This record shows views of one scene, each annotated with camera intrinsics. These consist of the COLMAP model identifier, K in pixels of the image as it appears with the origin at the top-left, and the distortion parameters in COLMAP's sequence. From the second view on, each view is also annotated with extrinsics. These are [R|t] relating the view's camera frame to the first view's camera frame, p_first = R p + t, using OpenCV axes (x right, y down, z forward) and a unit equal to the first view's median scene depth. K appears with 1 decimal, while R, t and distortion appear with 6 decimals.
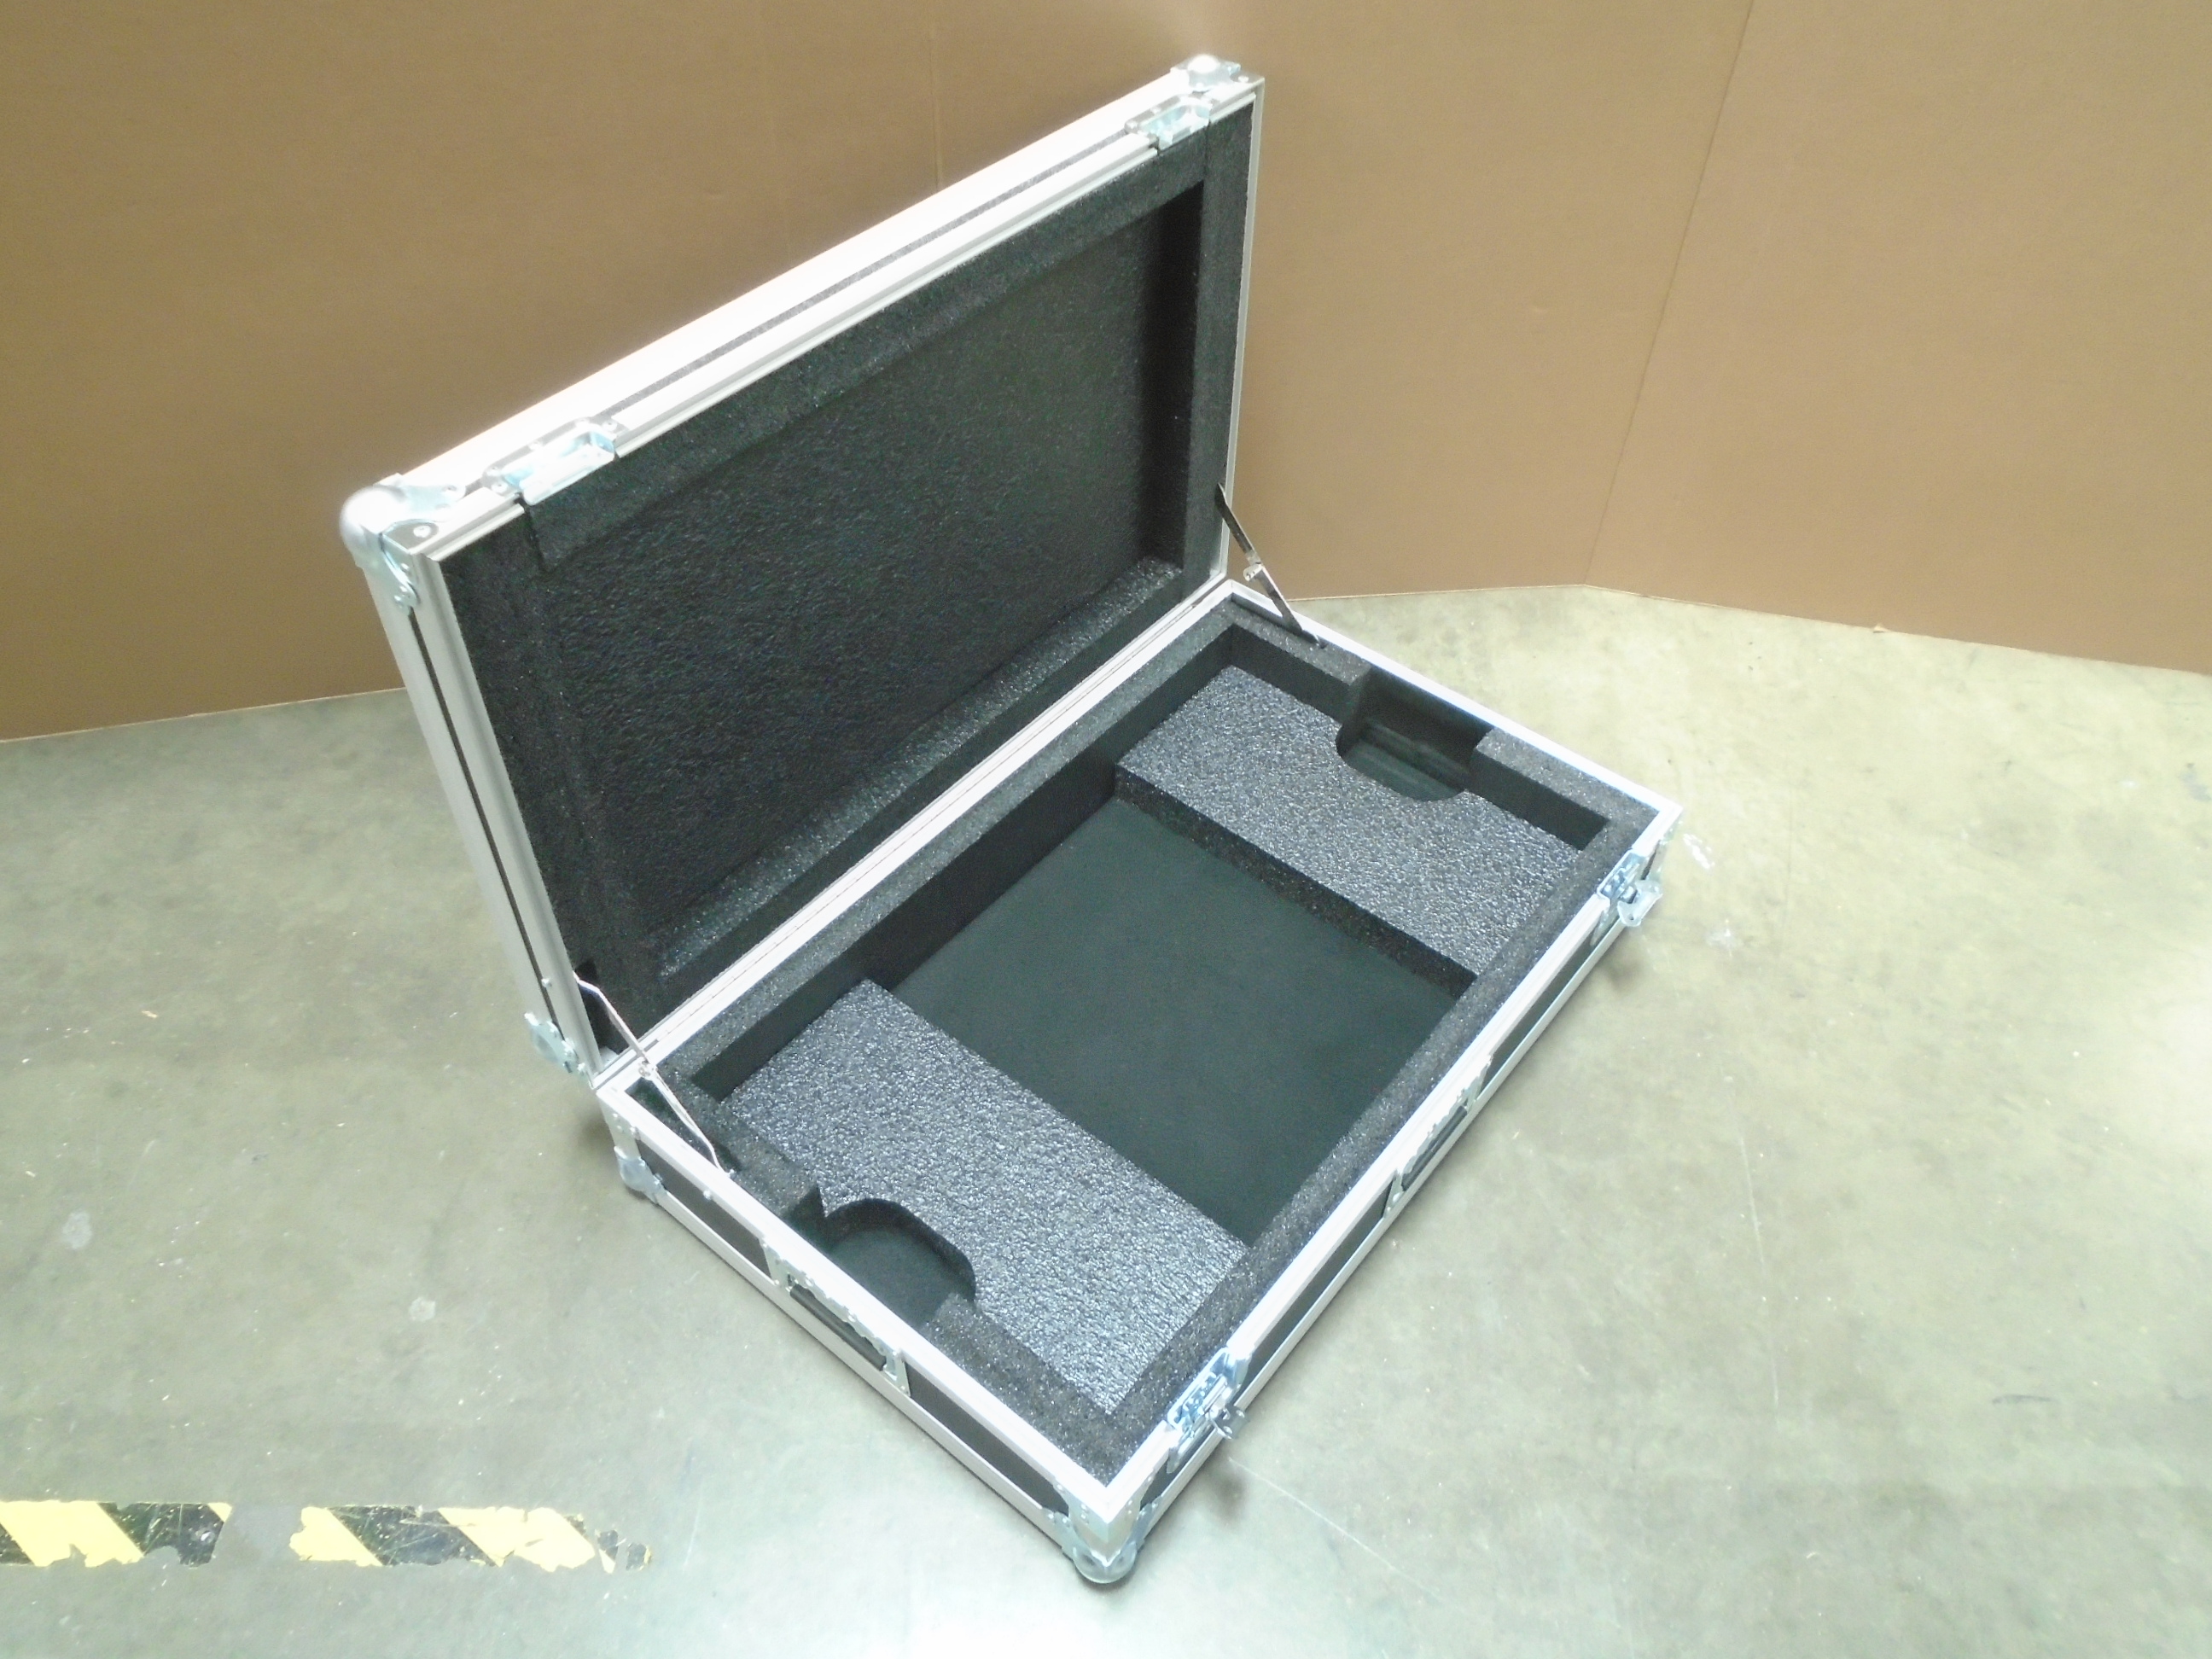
lens RADIAL K [[1679.8, 0, 1094.5], [0, 1679.8, 817.1], [0, 0, 1]] dist [-0.004626, -0.003483]
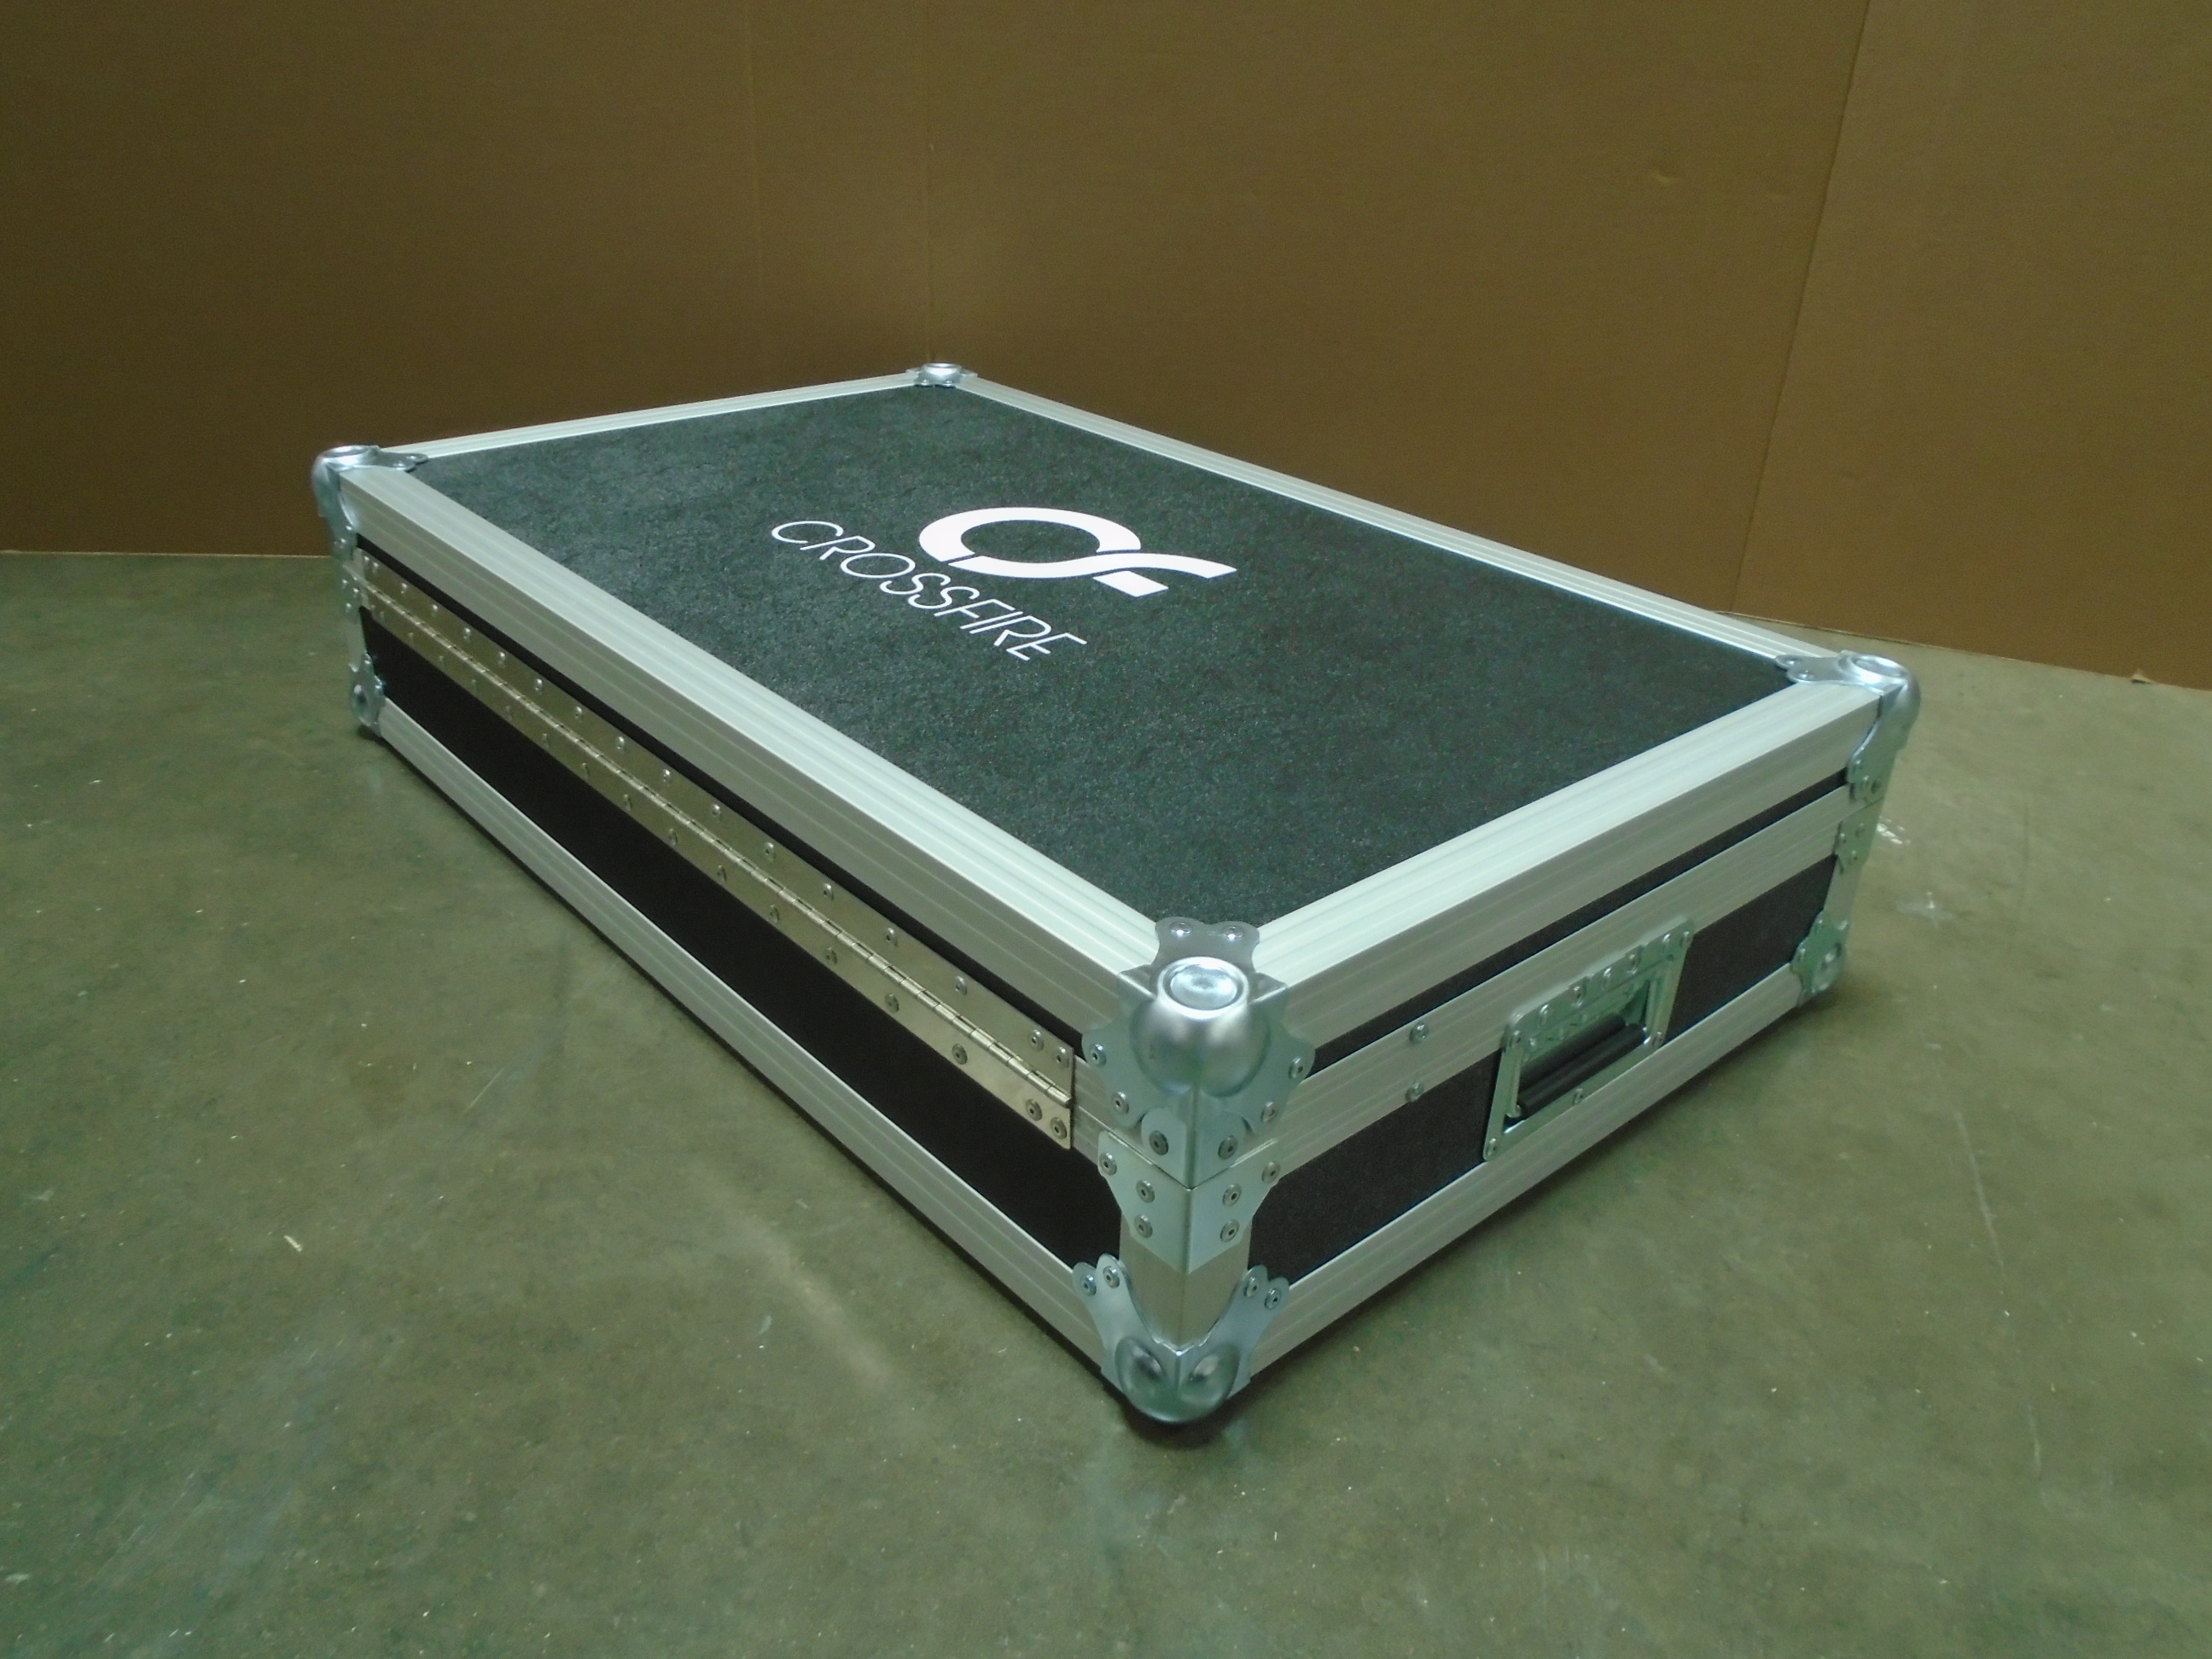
lens RADIAL K [[1679.8, 0, 1105.8], [0, 1679.8, 831.8], [0, 0, 1]] dist [-0.004626, -0.003483]
pose [[0.987181, 0.096372, -0.127228, 0.163007], [-0.133840, 0.934124, -0.330906, 0.356894], [0.086957, 0.343692, 0.935048, 0.407849]]
